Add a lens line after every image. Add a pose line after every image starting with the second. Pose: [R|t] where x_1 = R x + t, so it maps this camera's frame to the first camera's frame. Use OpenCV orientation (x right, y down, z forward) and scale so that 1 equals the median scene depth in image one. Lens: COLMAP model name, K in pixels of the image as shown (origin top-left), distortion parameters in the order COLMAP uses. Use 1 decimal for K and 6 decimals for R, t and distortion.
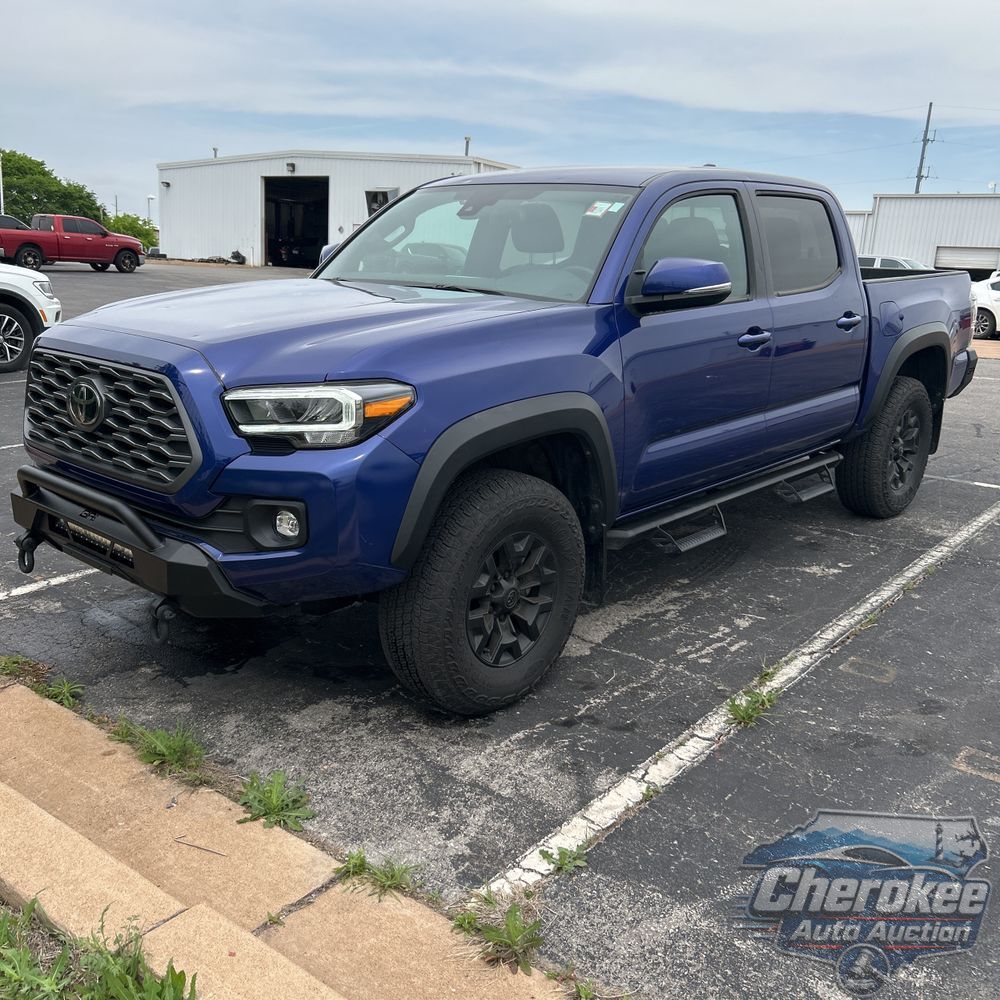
lens RADIAL K [[1001.8, 0, 491.9], [0, 1001.8, 500.0], [0, 0, 1]] dist [0.073254, -0.142886]
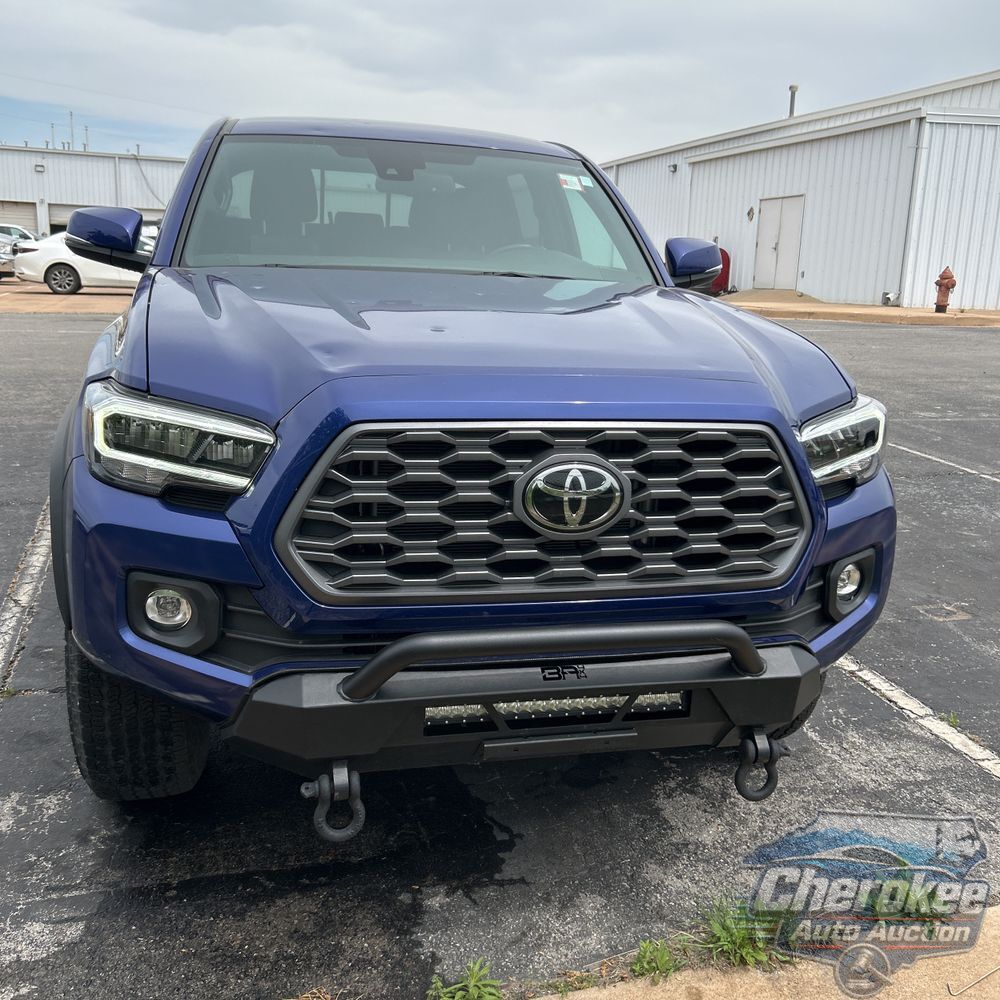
lens RADIAL K [[1003.9, 0, 502.5], [0, 1003.9, 490.8], [0, 0, 1]] dist [0.087820, -0.163912]
pose [[0.555718, -0.210679, 0.804234, -0.676622], [0.183329, 0.974600, 0.128630, -0.136488], [-0.810906, 0.075957, 0.580226, 0.502895]]
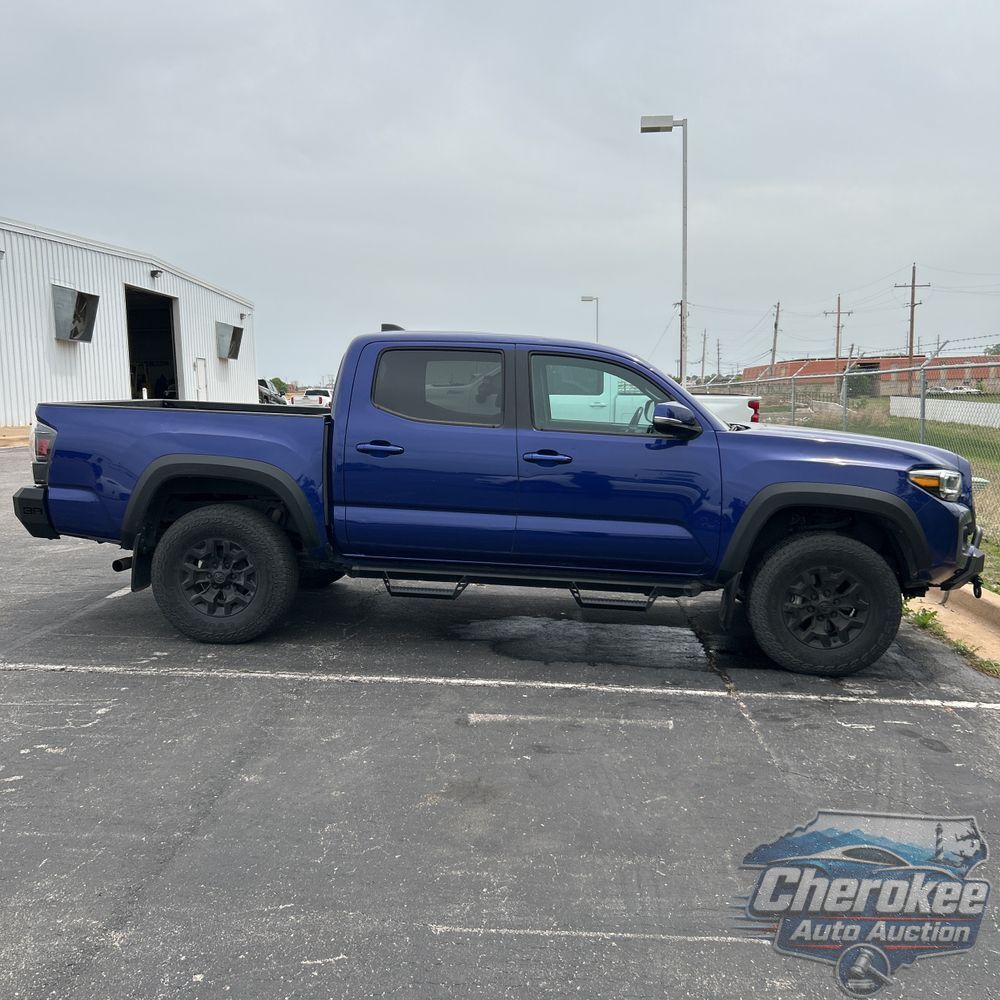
lens RADIAL K [[1003.9, 0, 502.5], [0, 1003.9, 490.8], [0, 0, 1]] dist [0.087820, -0.163912]
pose [[-0.589066, -0.121964, 0.798828, -1.110129], [0.174137, 0.946160, 0.272869, -0.586075], [-0.789099, 0.299844, -0.536112, 2.080335]]
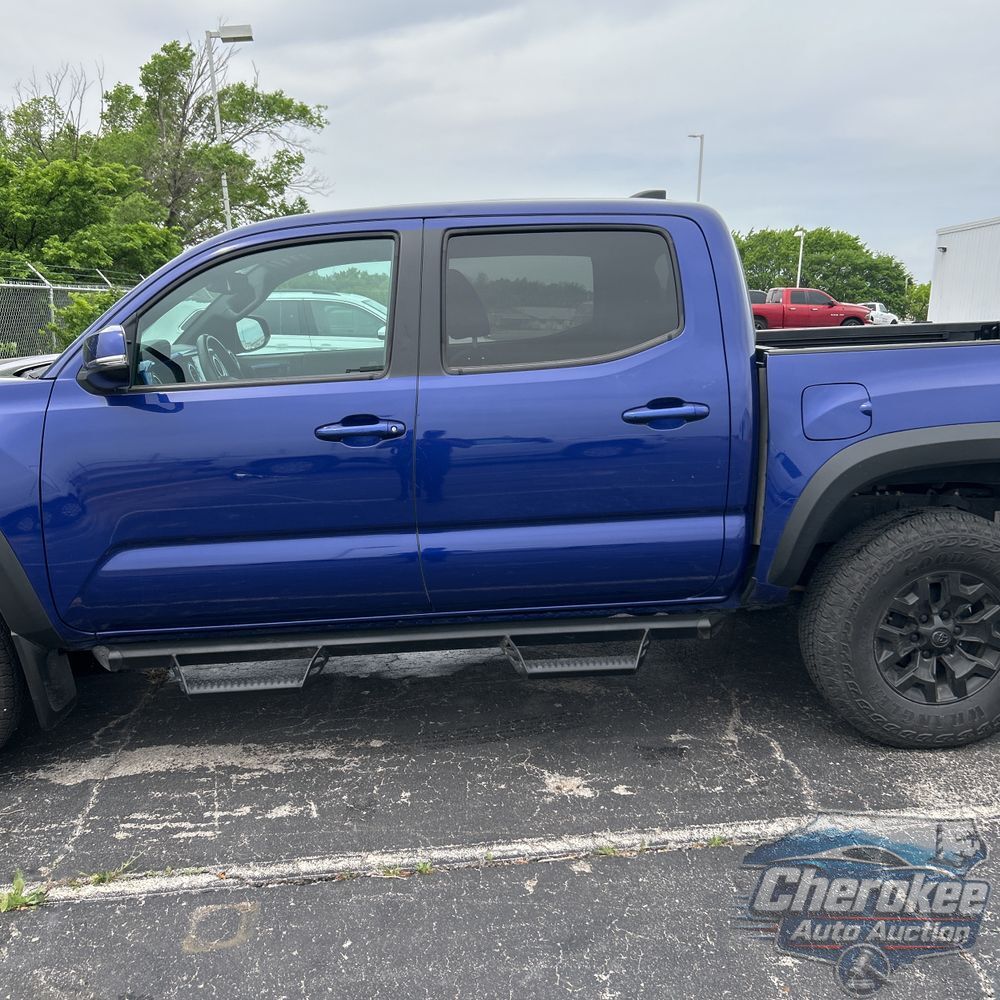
lens RADIAL K [[1001.8, 0, 491.9], [0, 1001.8, 500.0], [0, 0, 1]] dist [0.073254, -0.142886]
pose [[0.714660, 0.096719, -0.692753, 0.851468], [-0.141800, 0.989862, -0.008084, -0.119770], [0.684948, 0.104009, 0.721130, 0.553406]]
